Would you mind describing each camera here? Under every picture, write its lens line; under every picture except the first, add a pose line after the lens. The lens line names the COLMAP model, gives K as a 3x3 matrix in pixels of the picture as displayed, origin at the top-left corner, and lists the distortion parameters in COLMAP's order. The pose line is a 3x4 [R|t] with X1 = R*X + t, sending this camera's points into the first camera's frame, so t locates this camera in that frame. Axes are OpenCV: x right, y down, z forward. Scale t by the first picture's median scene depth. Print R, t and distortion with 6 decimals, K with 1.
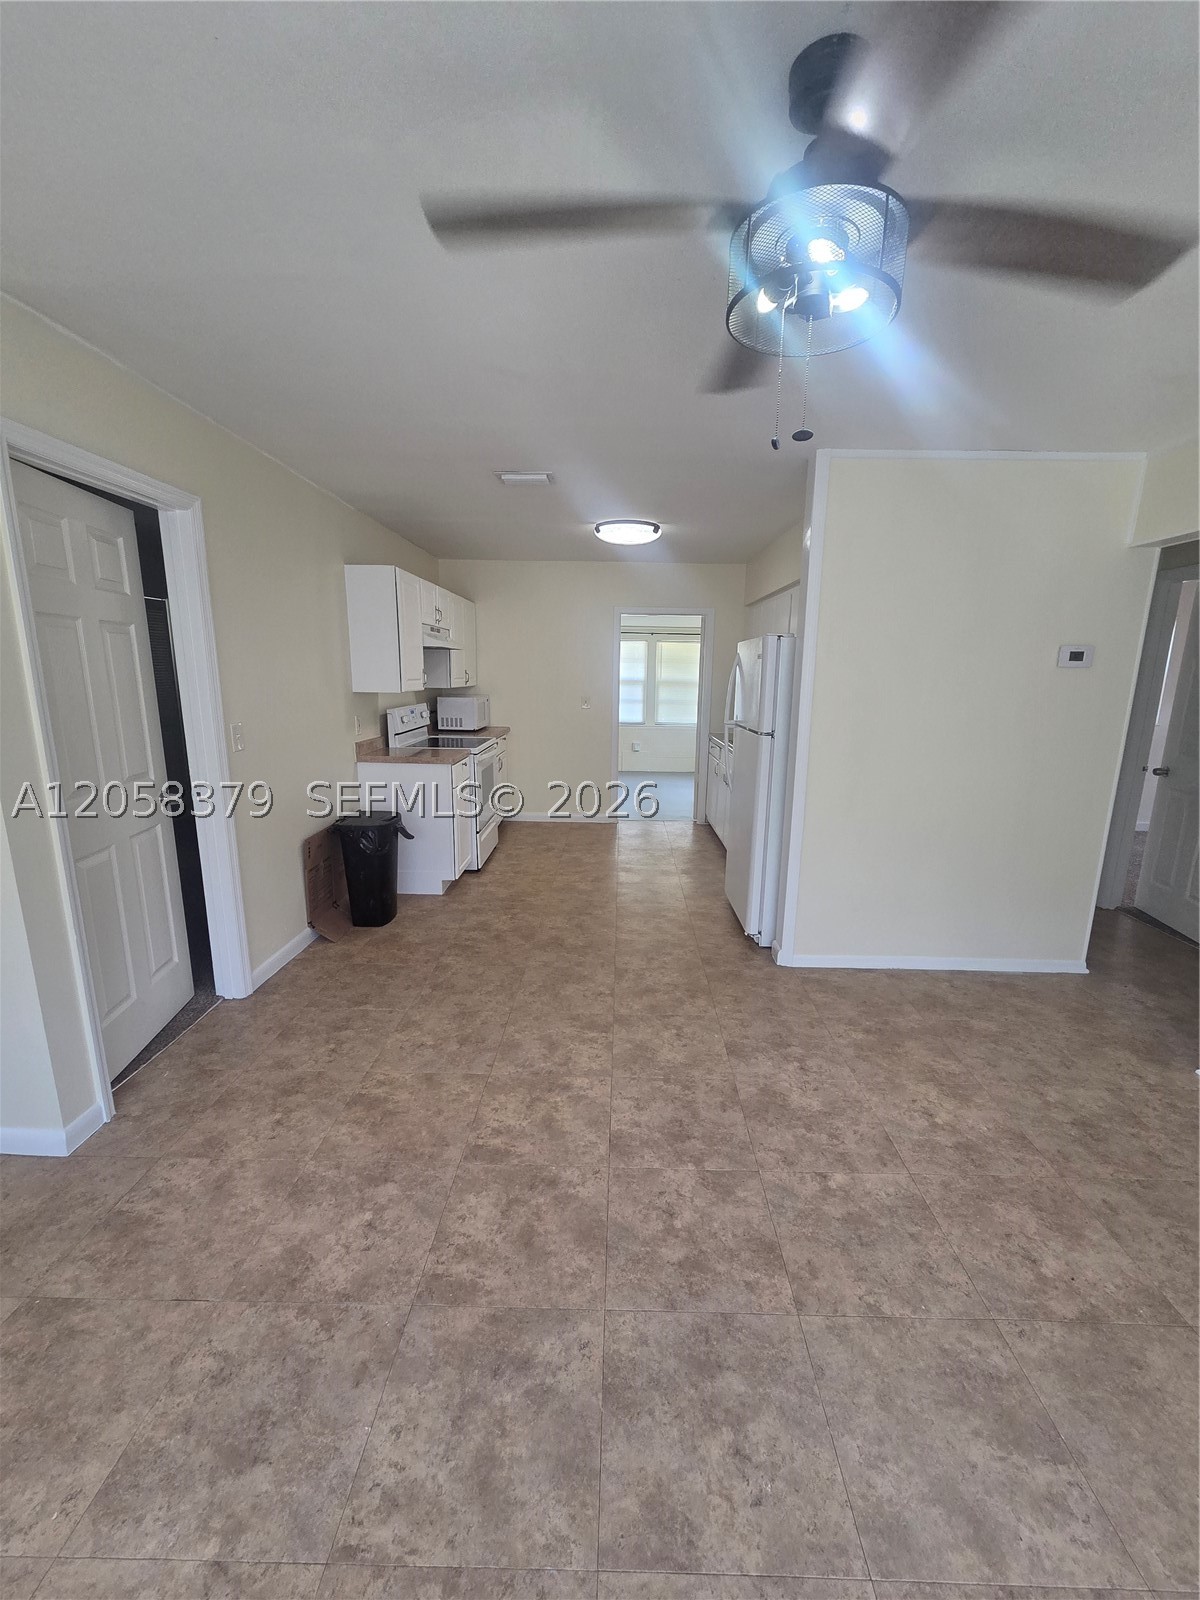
lens RADIAL K [[645.7, 0, 600.8], [0, 645.7, 805.5], [0, 0, 1]] dist [0.003404, 0.000313]
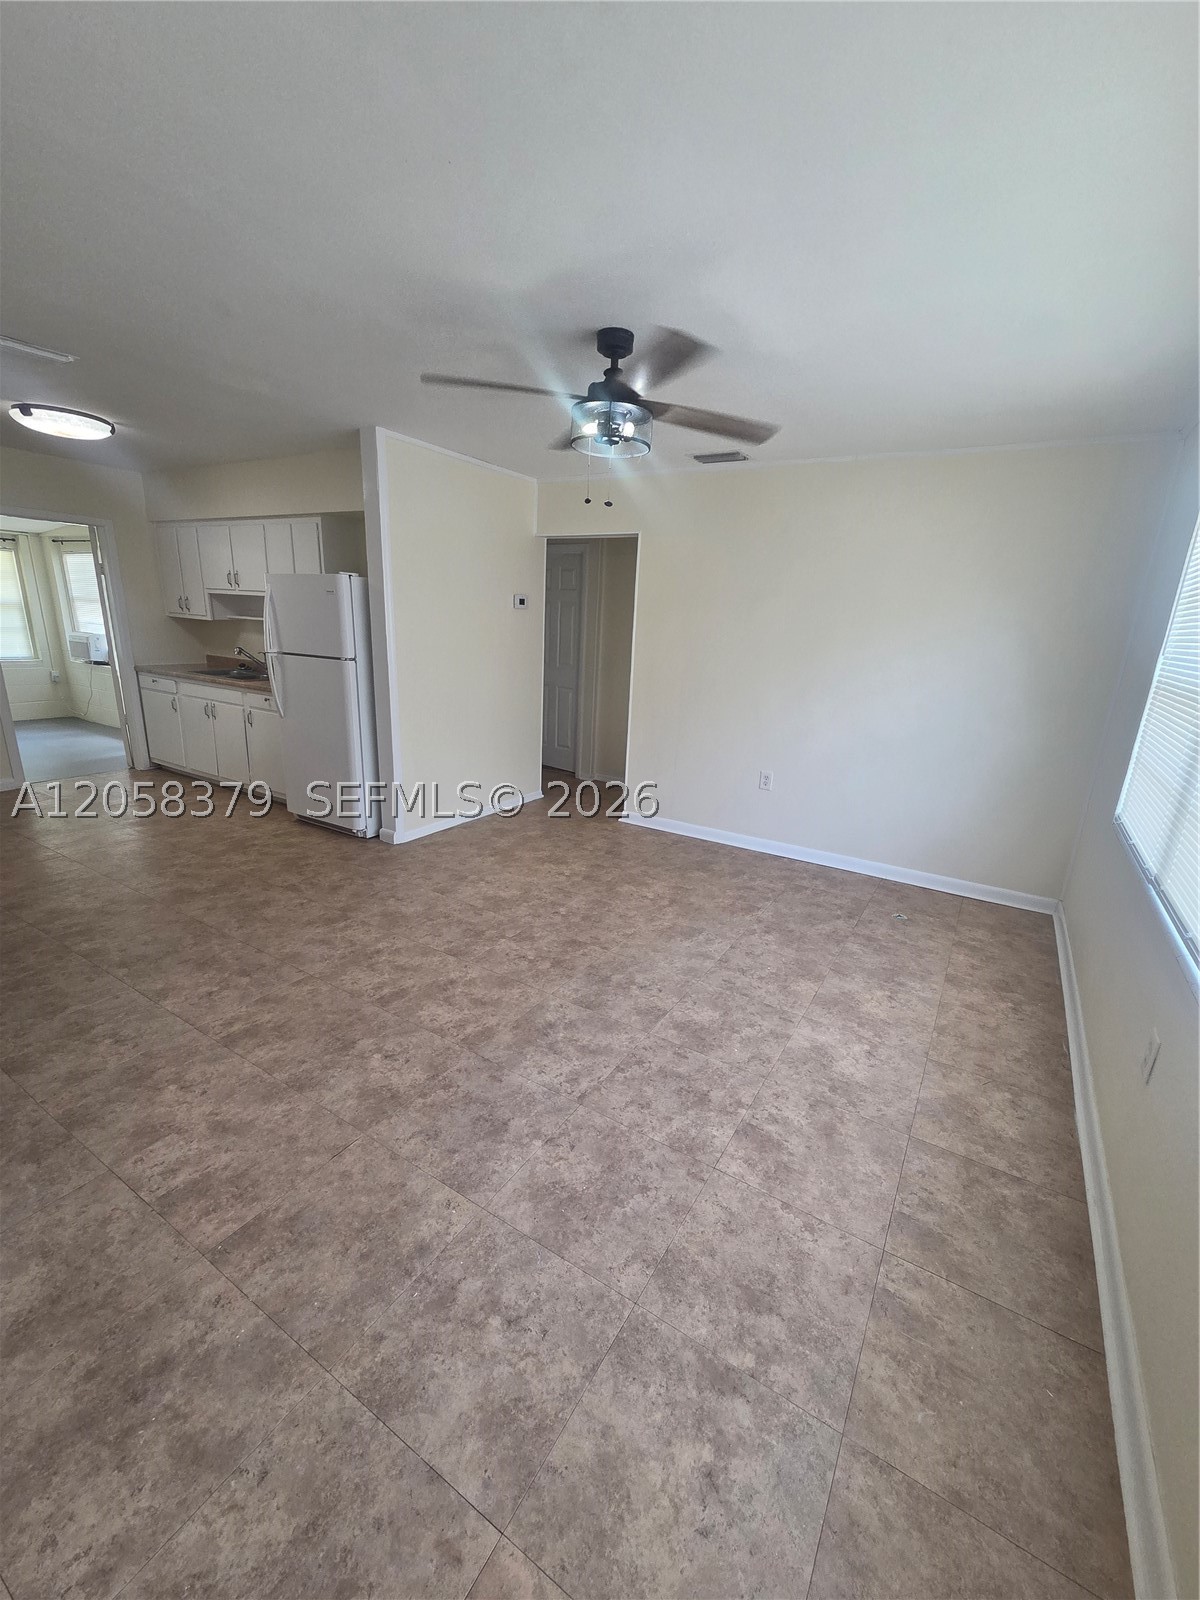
lens RADIAL K [[645.7, 0, 607.1], [0, 645.7, 799.3], [0, 0, 1]] dist [0.003404, 0.000313]
pose [[0.518293, -0.219393, 0.826583, -0.919537], [0.133832, 0.975433, 0.174984, -0.006968], [-0.844666, 0.019931, 0.534922, -0.045102]]
